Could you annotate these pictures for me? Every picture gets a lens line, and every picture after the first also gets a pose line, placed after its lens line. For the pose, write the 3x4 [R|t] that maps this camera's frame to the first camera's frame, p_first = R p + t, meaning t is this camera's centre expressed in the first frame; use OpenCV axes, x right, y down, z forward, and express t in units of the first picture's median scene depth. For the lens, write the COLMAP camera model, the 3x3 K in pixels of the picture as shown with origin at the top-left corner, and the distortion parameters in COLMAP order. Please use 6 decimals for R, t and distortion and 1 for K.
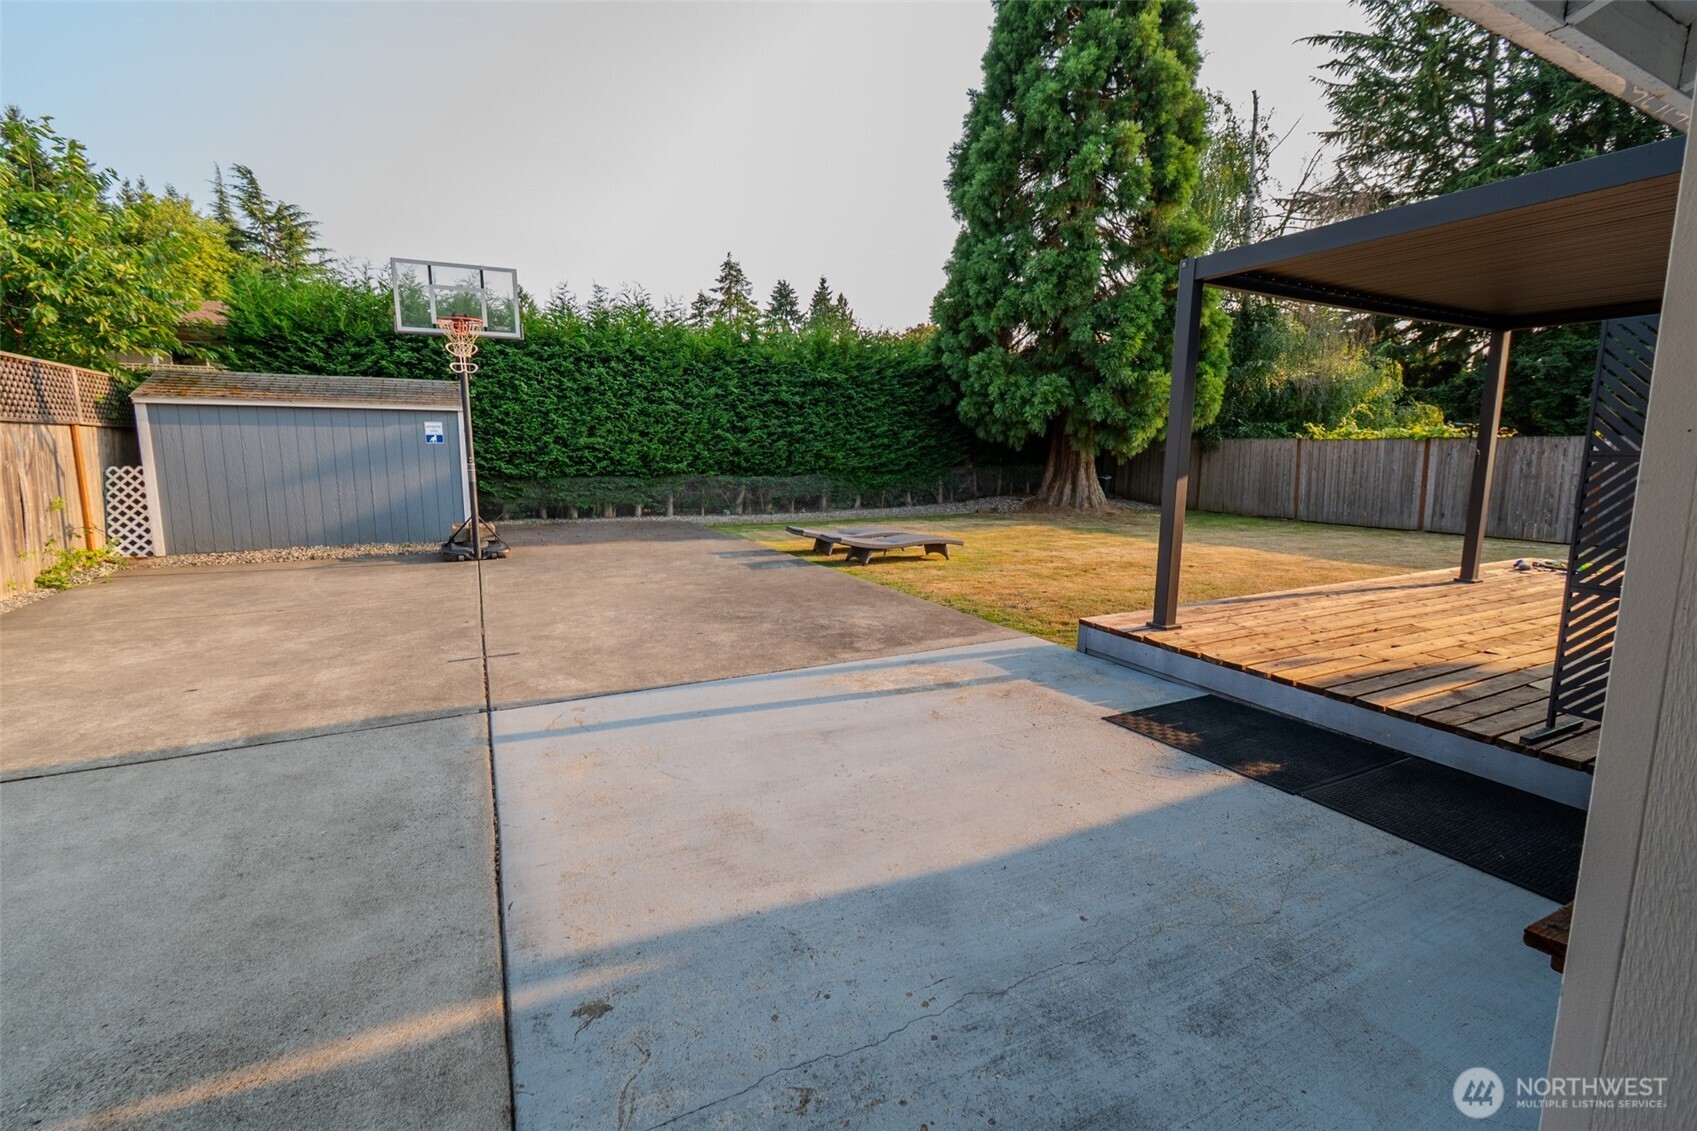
lens RADIAL K [[750.6, 0, 848.5], [0, 750.6, 565.5], [0, 0, 1]] dist [0.012302, -0.007074]
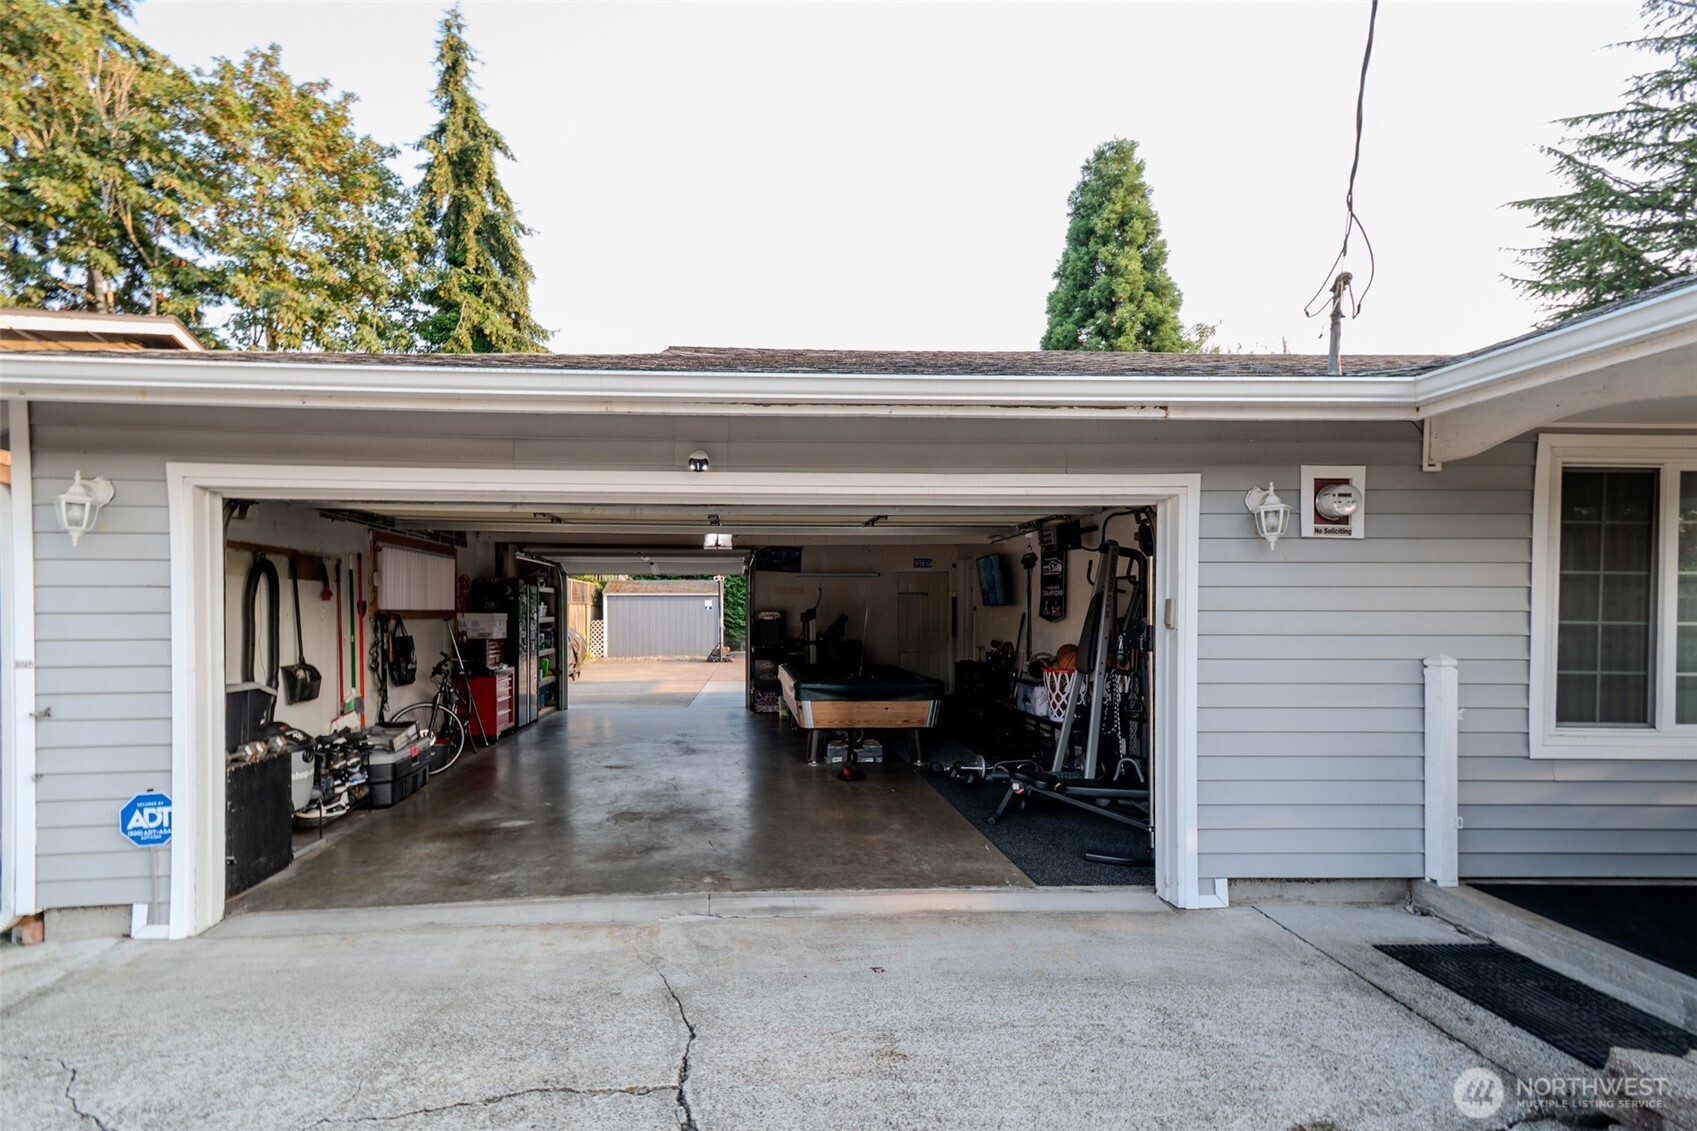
lens RADIAL K [[750.6, 0, 848.5], [0, 750.6, 565.5], [0, 0, 1]] dist [0.012302, -0.007074]
pose [[0.914848, -0.003172, -0.403787, 0.715464], [-0.061213, 0.987323, -0.146444, 0.003207], [0.399133, 0.158691, 0.903056, -0.838277]]
